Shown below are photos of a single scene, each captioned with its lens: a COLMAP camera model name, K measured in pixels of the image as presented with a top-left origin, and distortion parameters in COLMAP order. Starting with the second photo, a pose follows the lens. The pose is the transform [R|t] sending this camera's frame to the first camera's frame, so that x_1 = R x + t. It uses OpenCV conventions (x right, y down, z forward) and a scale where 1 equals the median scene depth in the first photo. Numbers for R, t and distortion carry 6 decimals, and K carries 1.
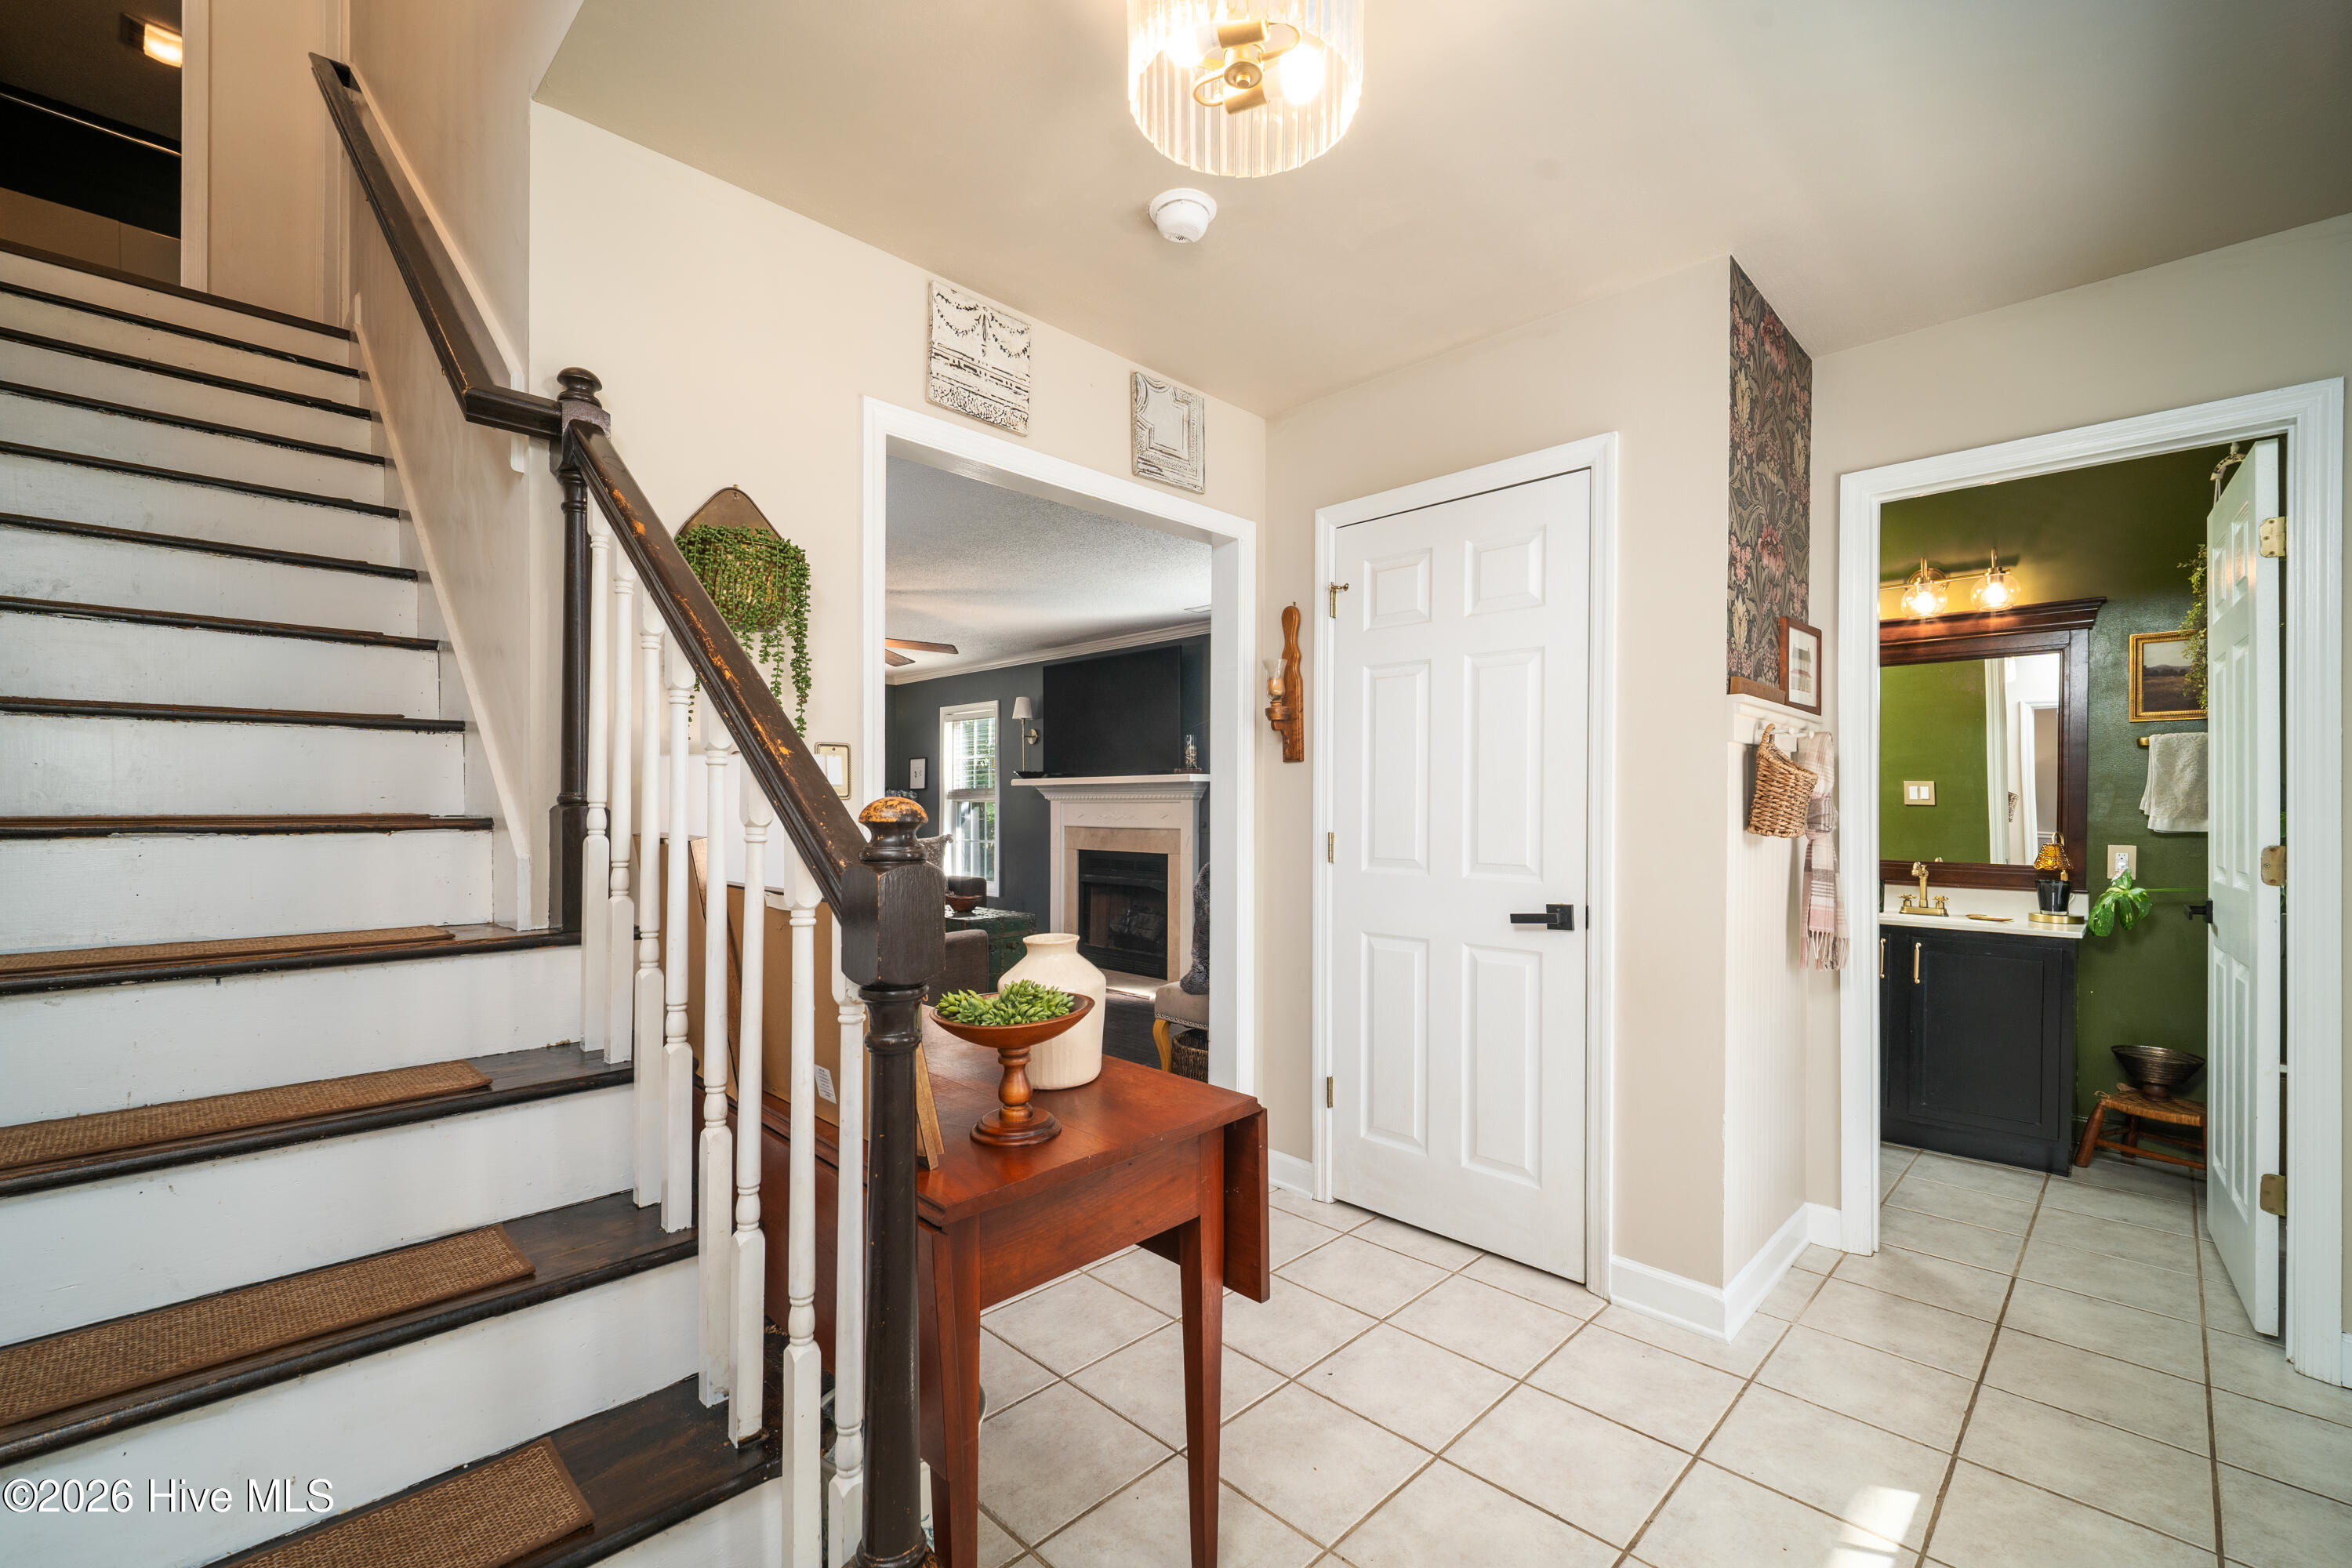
lens RADIAL K [[979.9, 0, 1189.0], [0, 979.9, 809.1], [0, 0, 1]] dist [0.011000, -0.004118]
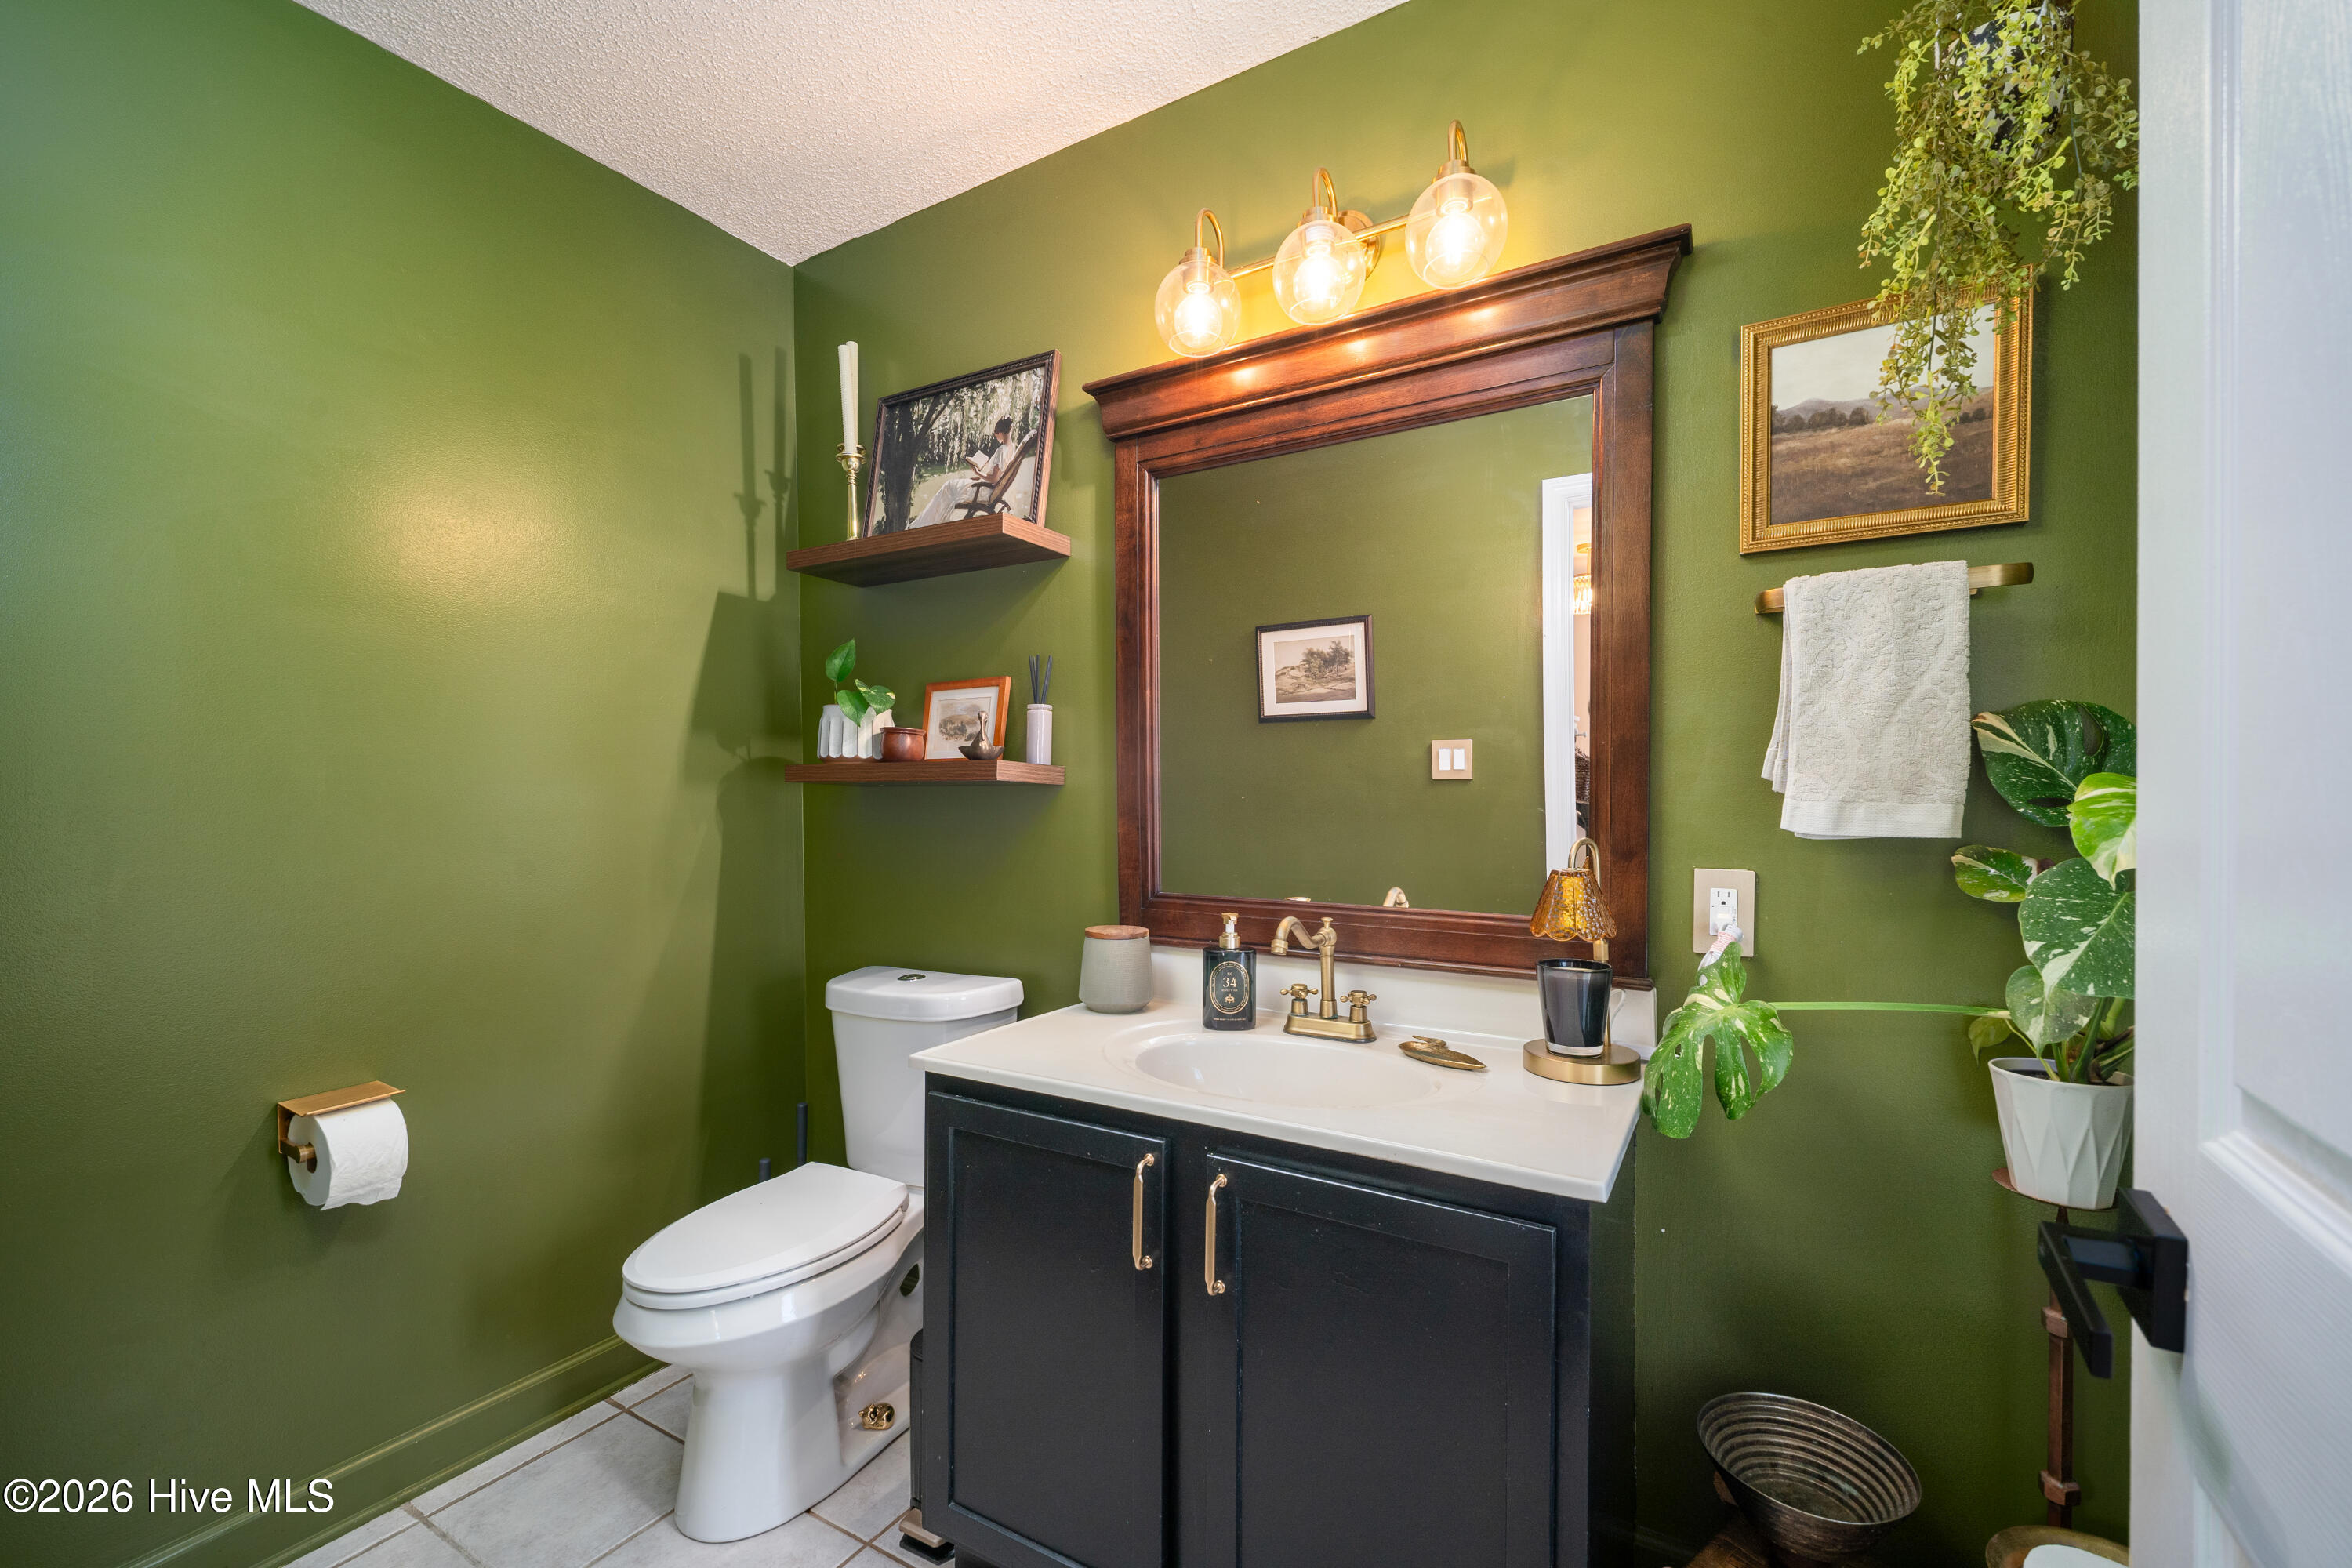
lens RADIAL K [[979.9, 0, 1176.5], [0, 979.9, 783.1], [0, 0, 1]] dist [0.011000, -0.004118]
pose [[0.973495, 0.008405, 0.228553, 0.649762], [-0.005419, 0.999892, -0.013689, 0.009537], [-0.228643, 0.012088, 0.973435, 0.675254]]
